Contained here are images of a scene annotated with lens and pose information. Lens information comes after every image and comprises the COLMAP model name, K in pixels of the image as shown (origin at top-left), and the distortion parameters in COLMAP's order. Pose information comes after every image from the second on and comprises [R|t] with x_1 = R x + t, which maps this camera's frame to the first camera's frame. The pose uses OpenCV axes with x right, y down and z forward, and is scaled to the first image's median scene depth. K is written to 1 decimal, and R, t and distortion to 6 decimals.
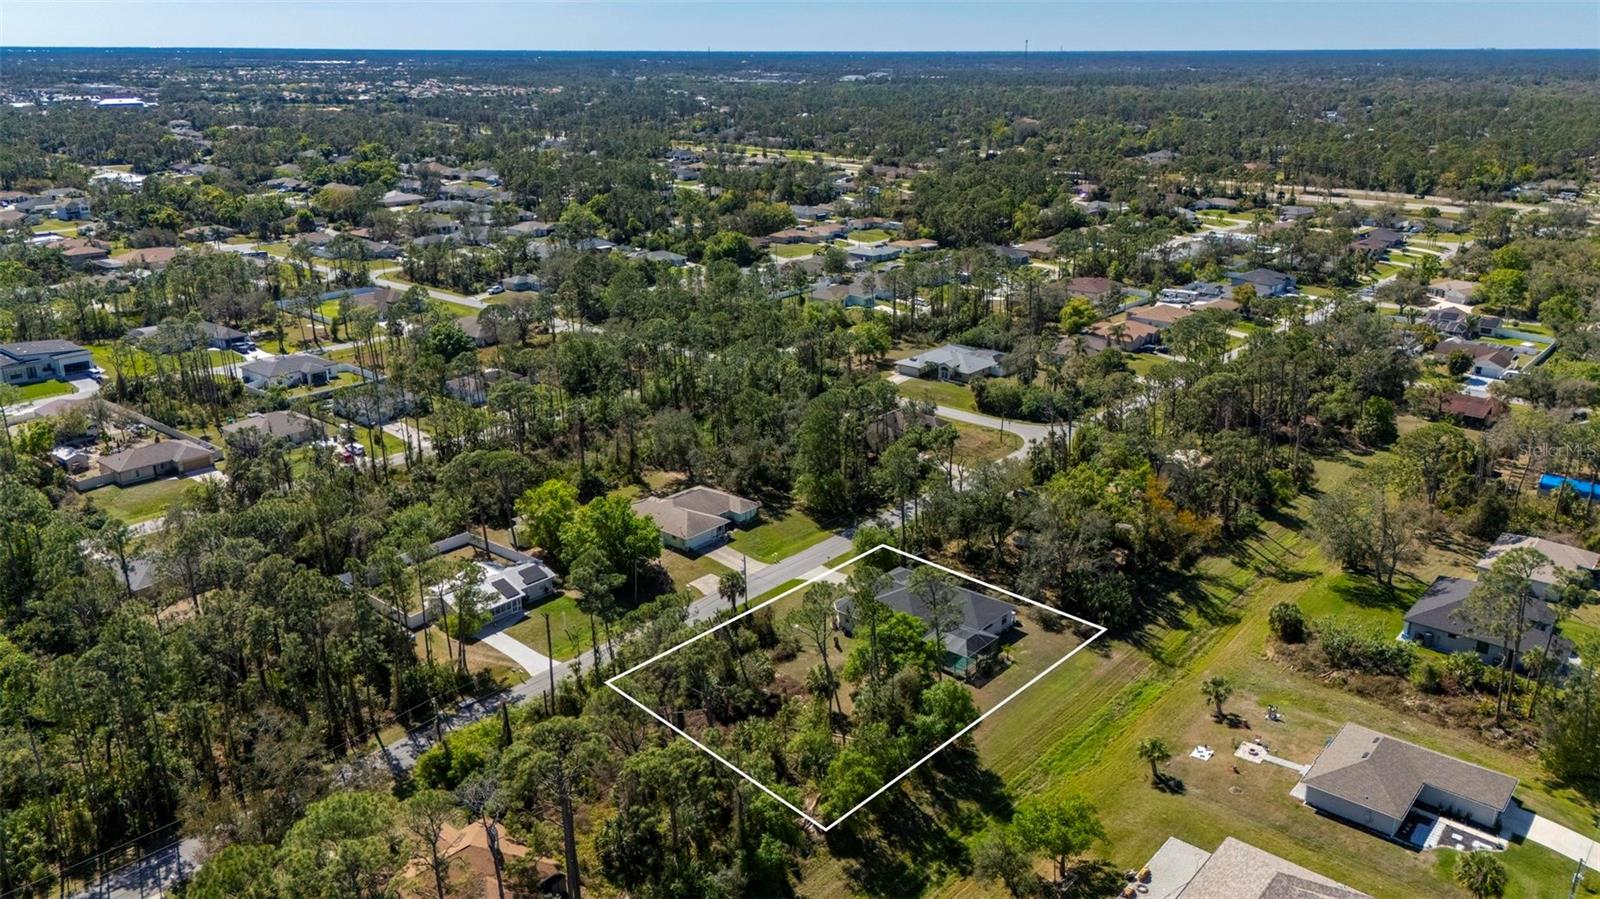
lens RADIAL K [[1201.4, 0, 800.0], [0, 1201.4, 449.5], [0, 0, 1]] dist [0.058324, -0.049942]
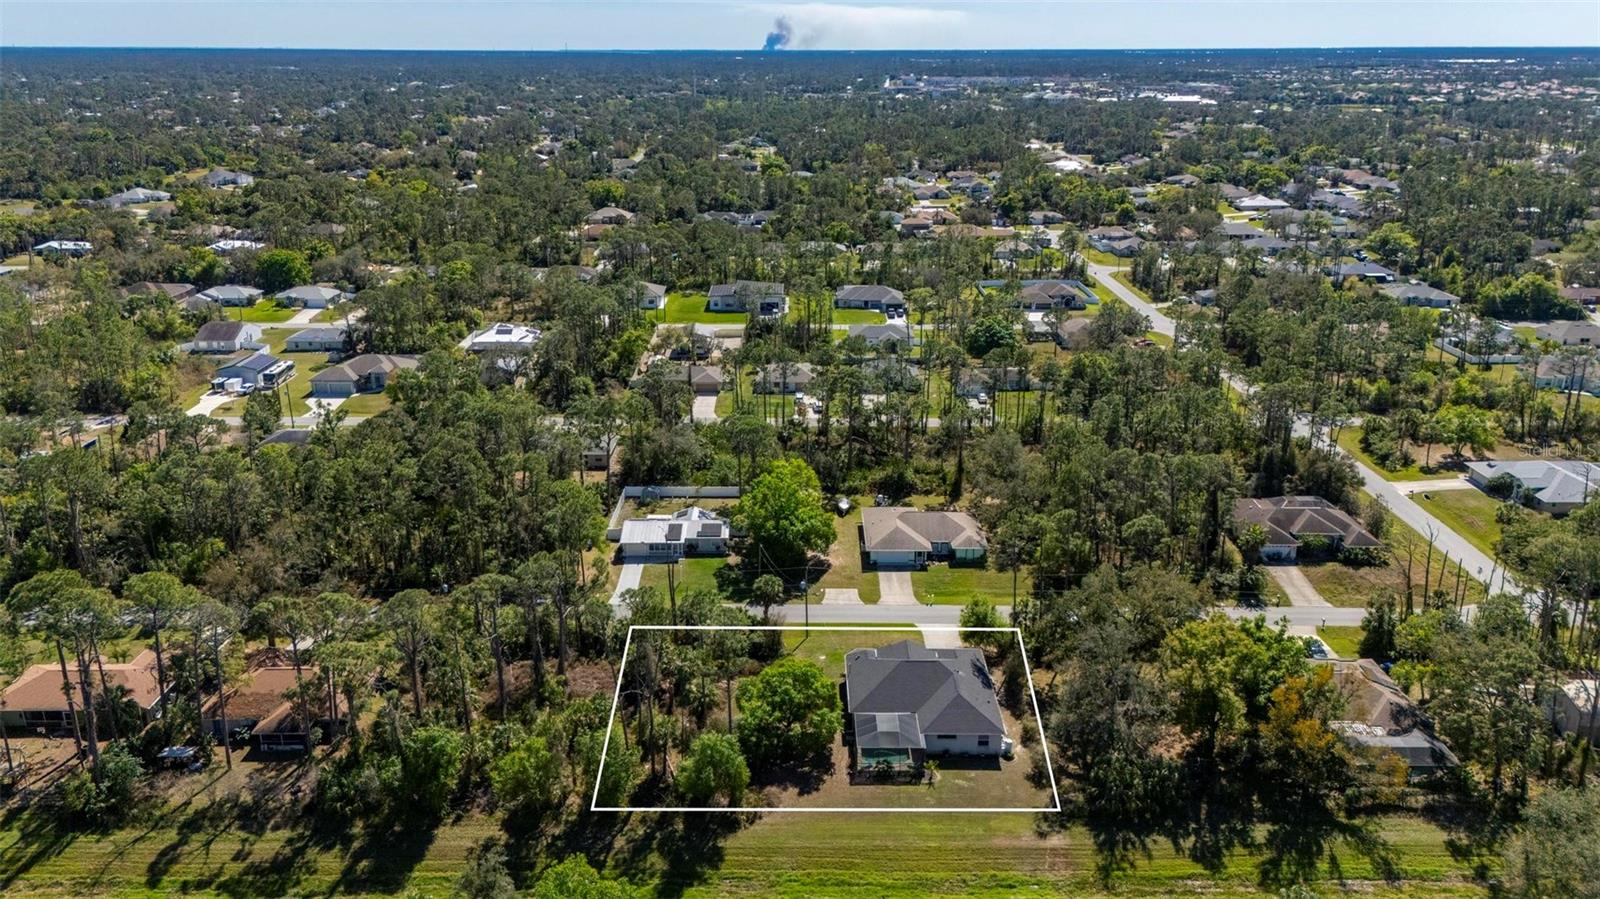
lens RADIAL K [[1201.4, 0, 800.0], [0, 1201.4, 449.5], [0, 0, 1]] dist [0.058324, -0.049942]
pose [[0.644247, 0.240654, -0.725970, 0.621298], [-0.239528, 0.964941, 0.107307, -0.107320], [0.726342, 0.104758, 0.679304, 0.312963]]
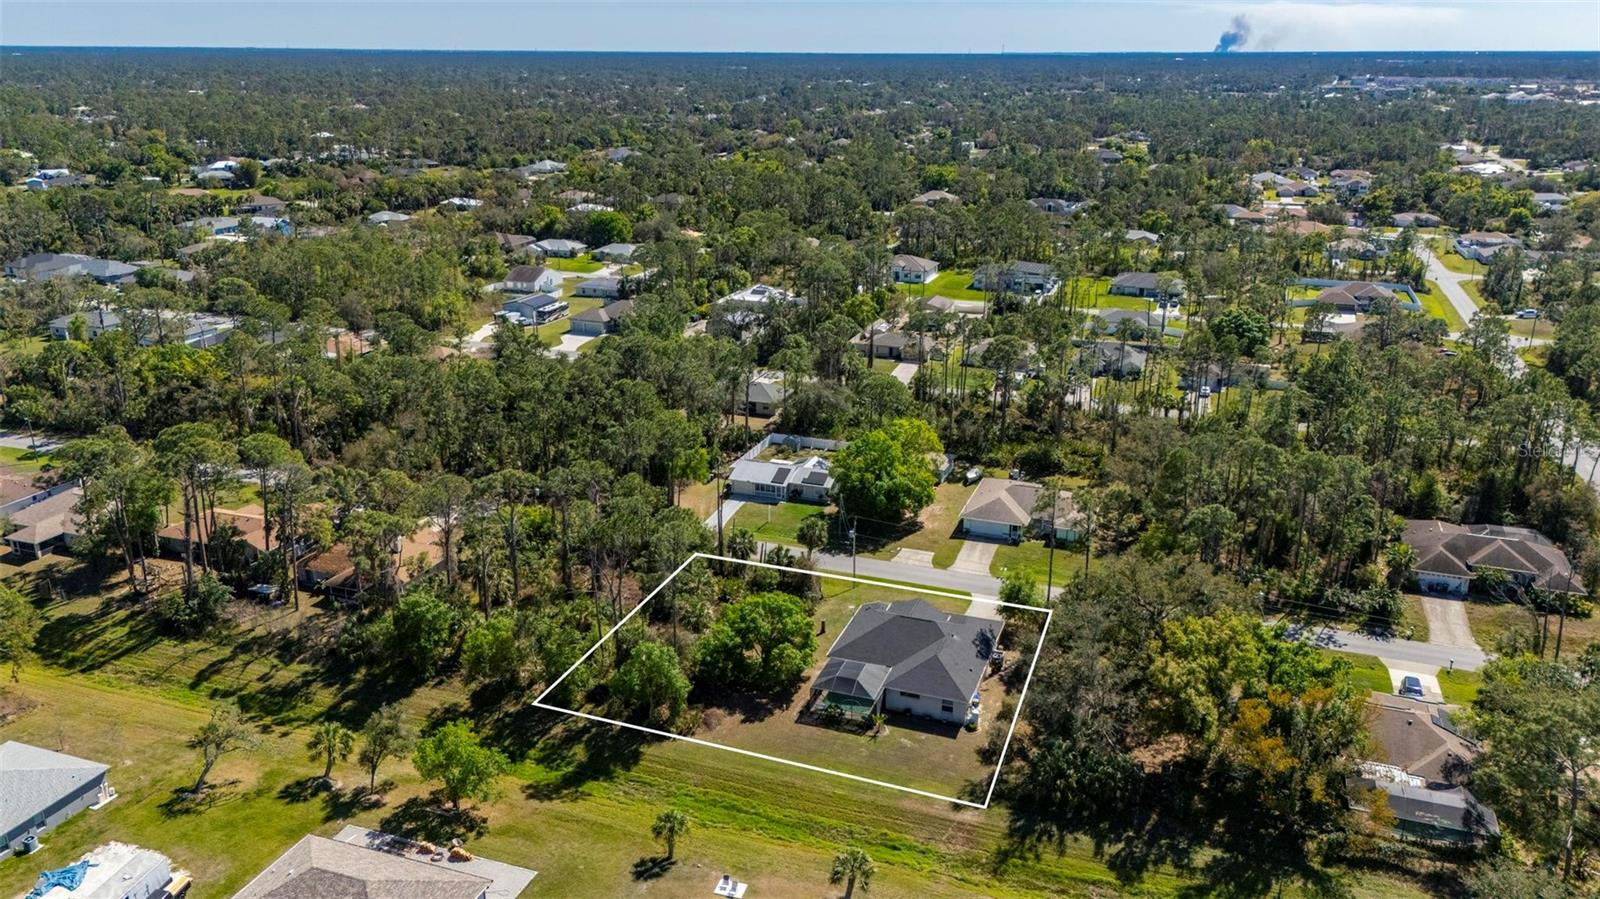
lens RADIAL K [[1201.4, 0, 800.0], [0, 1201.4, 449.5], [0, 0, 1]] dist [0.058324, -0.049942]
pose [[0.341803, 0.295130, -0.892227, 0.756760], [-0.299099, 0.934203, 0.194434, -0.132375], [0.890904, 0.200407, 0.407586, 0.544817]]
